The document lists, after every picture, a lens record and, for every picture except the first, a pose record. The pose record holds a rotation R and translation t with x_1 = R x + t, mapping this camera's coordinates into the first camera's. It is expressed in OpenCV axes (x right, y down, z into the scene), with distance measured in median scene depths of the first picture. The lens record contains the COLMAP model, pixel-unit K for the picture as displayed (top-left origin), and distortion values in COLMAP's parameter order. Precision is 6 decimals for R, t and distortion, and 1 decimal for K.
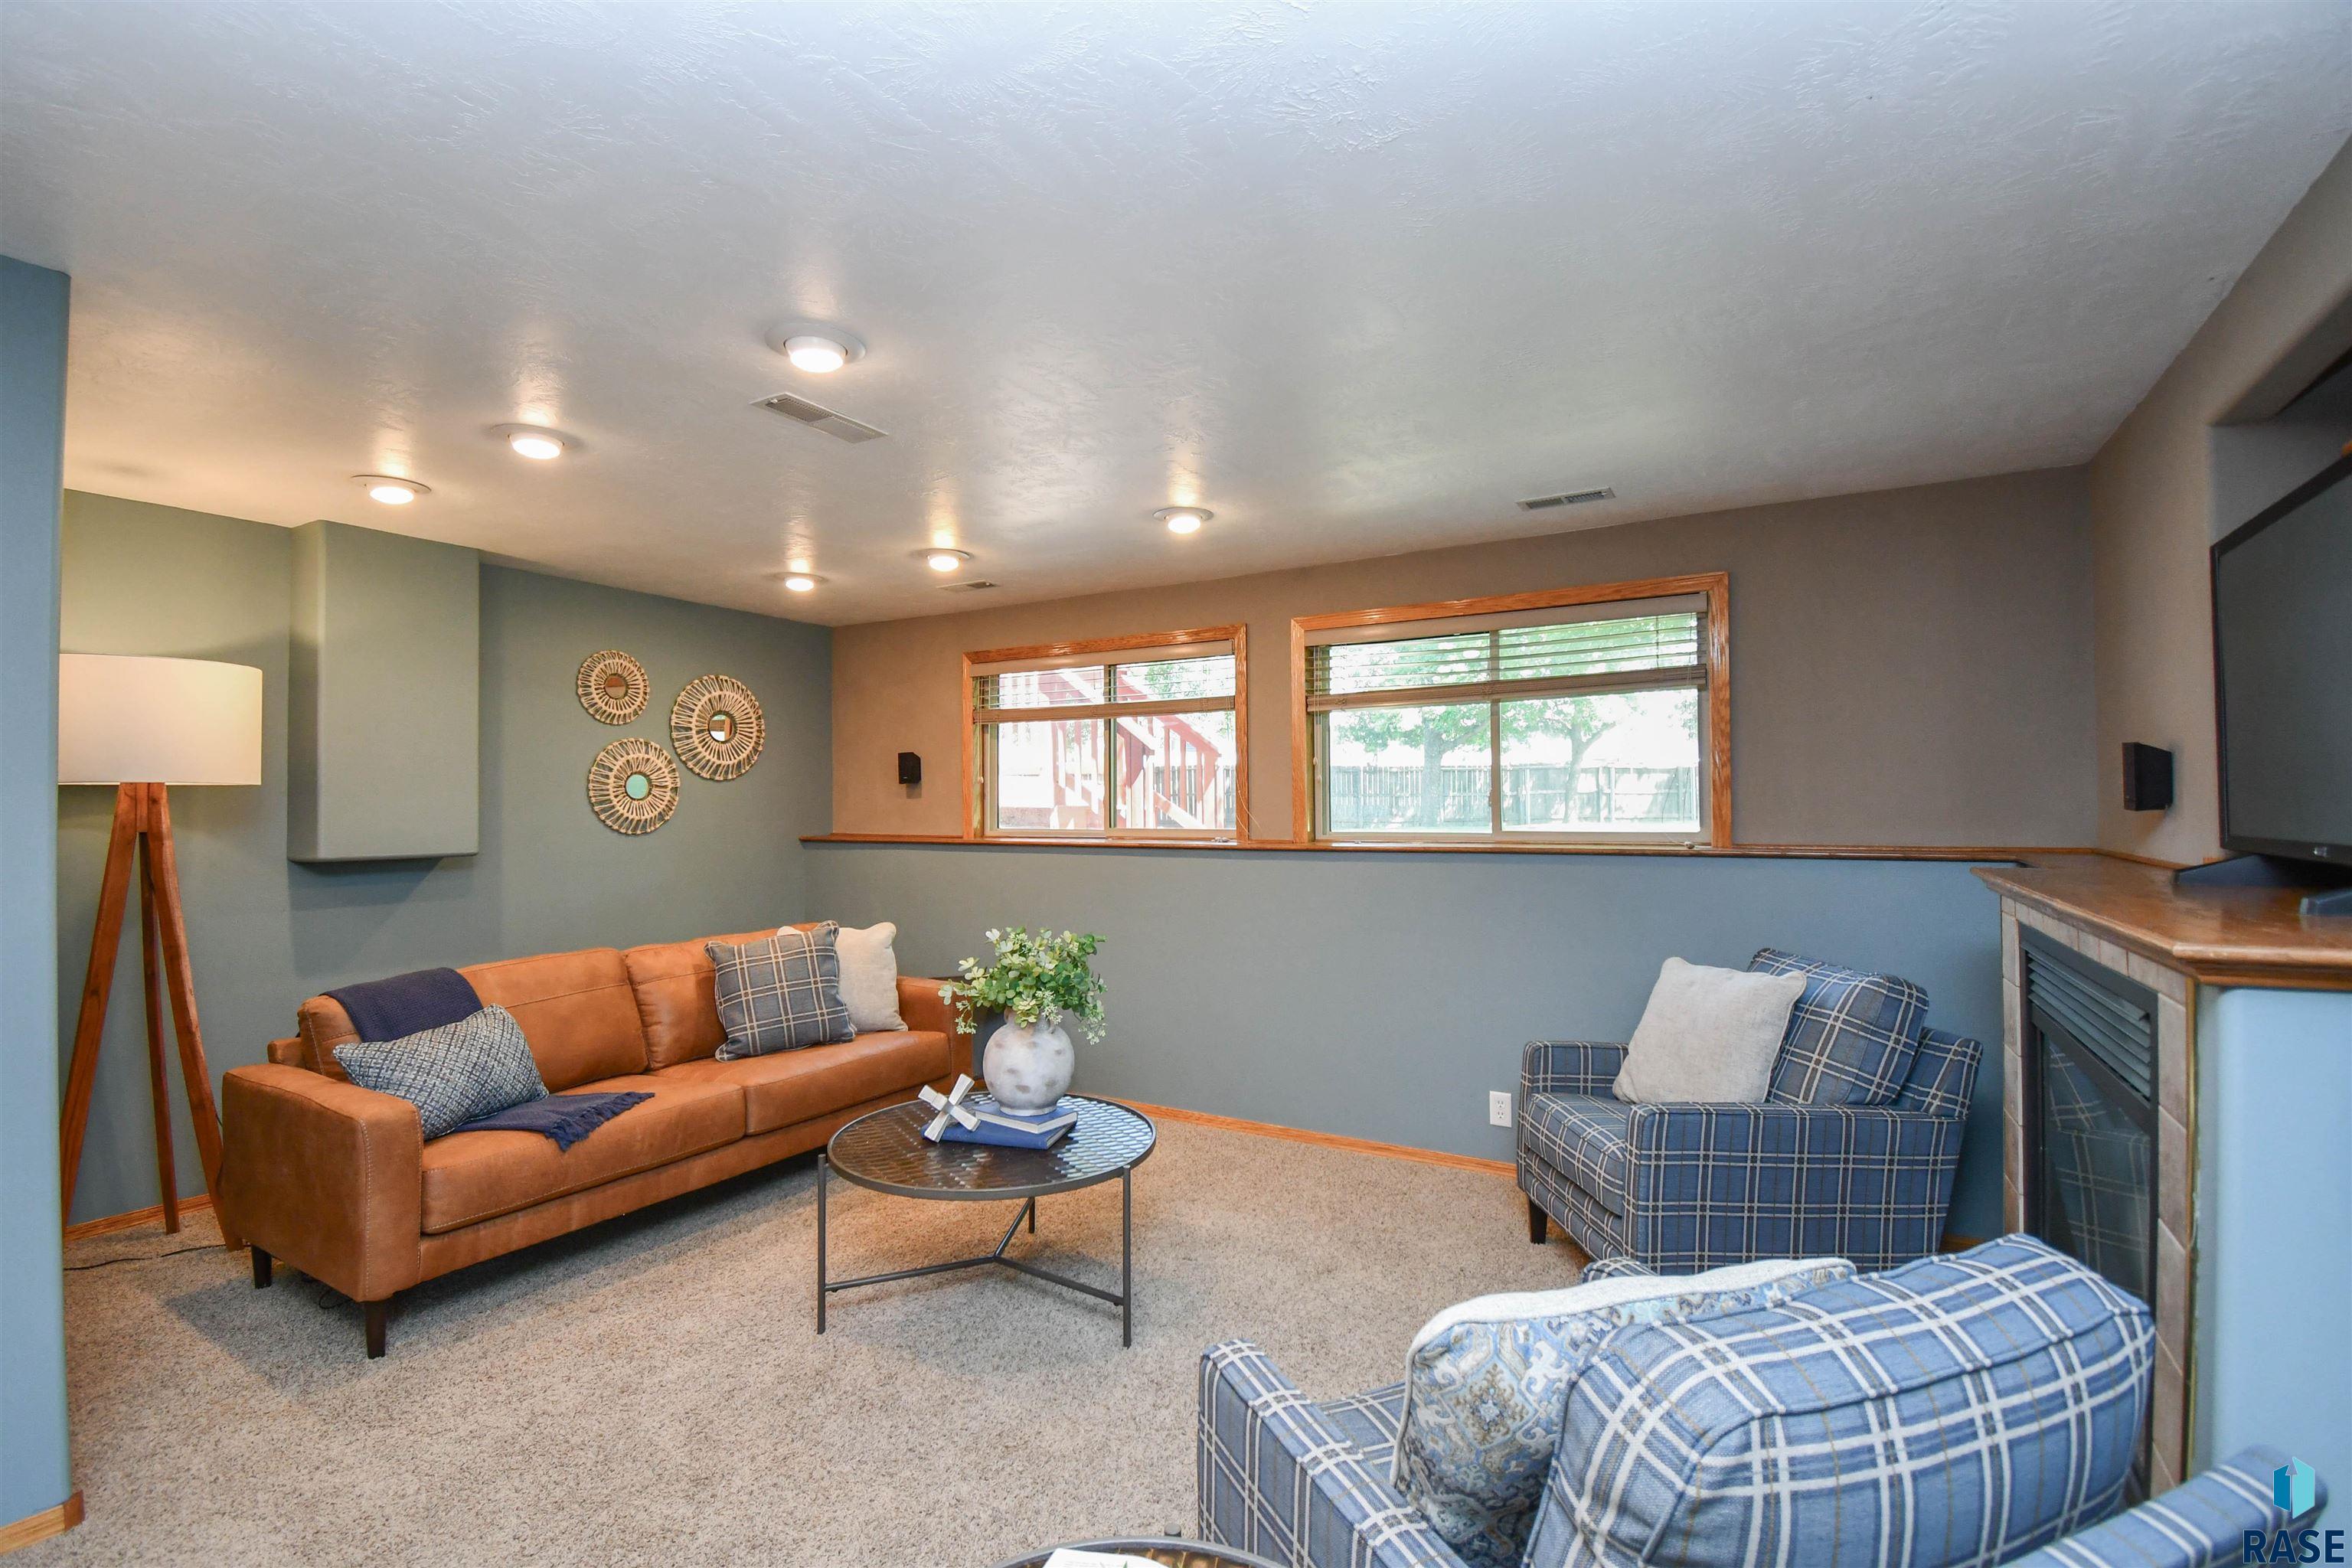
lens RADIAL K [[1076.8, 0, 1117.7], [0, 1076.8, 789.6], [0, 0, 1]] dist [-0.000129, -0.013244]
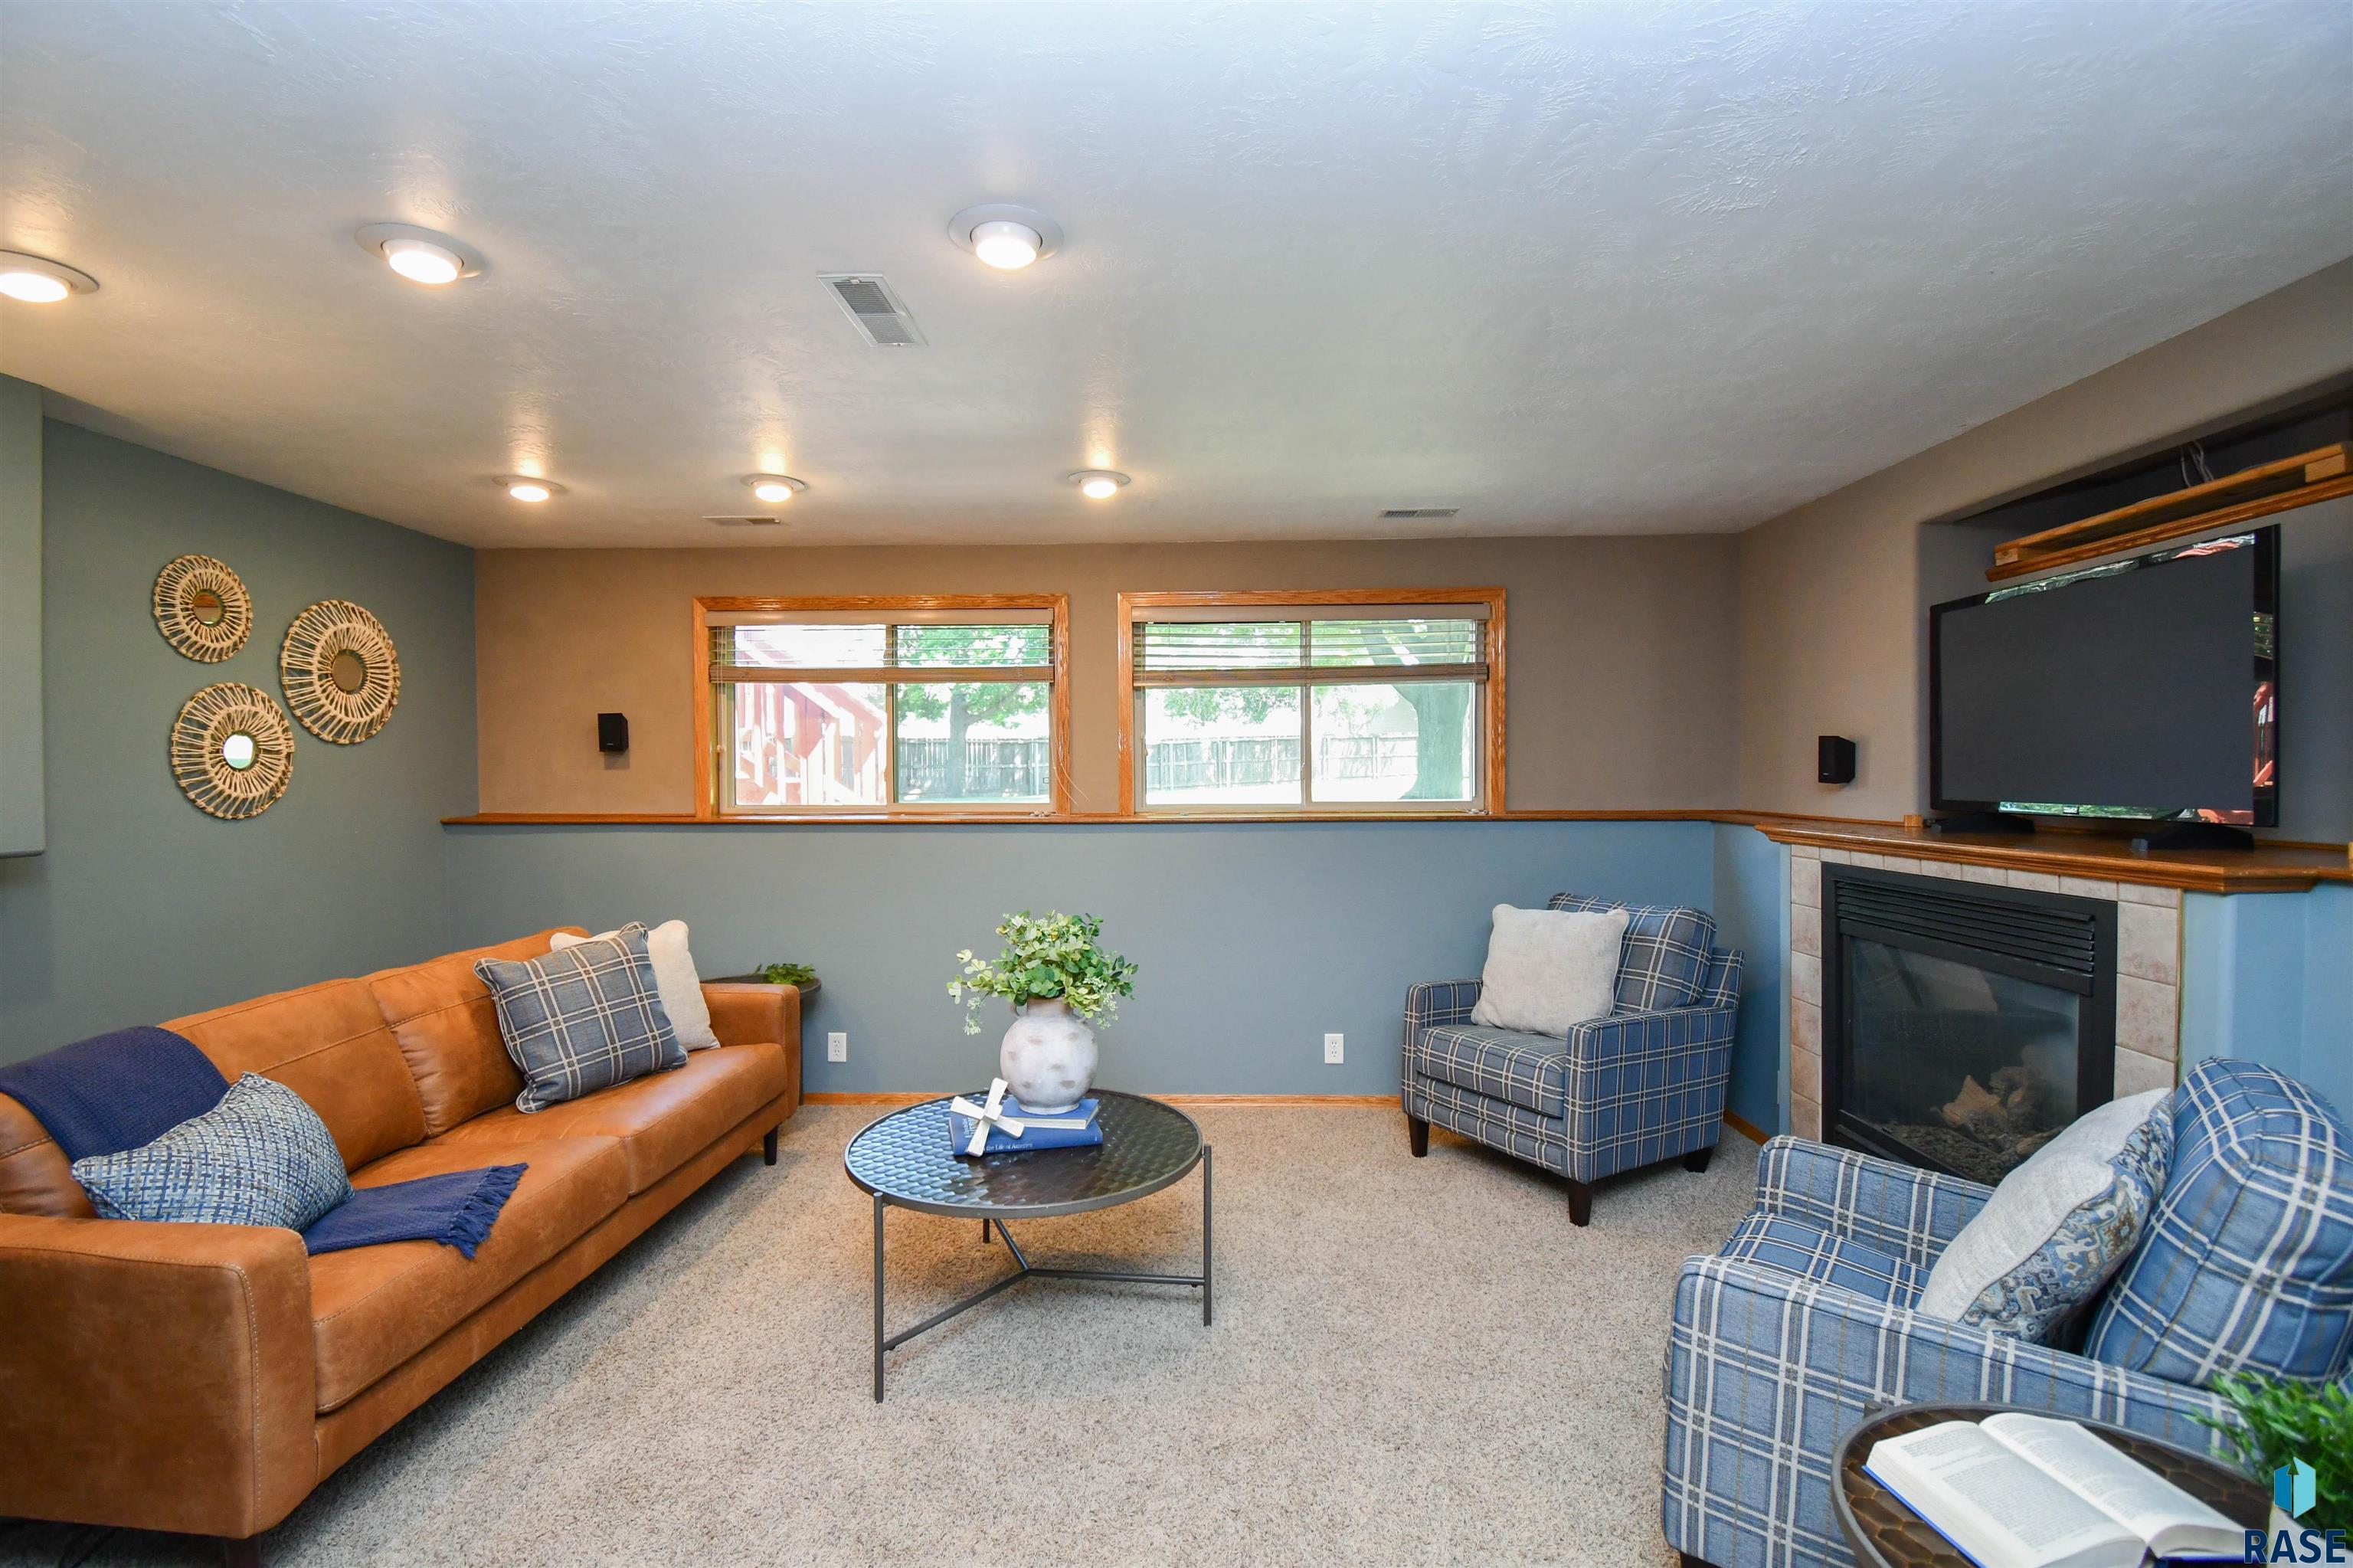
lens RADIAL K [[1077.3, 0, 1182.0], [0, 1077.3, 792.4], [0, 0, 1]] dist [-0.000129, -0.013244]
pose [[0.868792, -0.005691, 0.495144, -0.332347], [-0.008466, 0.999617, 0.026343, 0.000346], [-0.495105, -0.027079, 0.868411, 0.107220]]
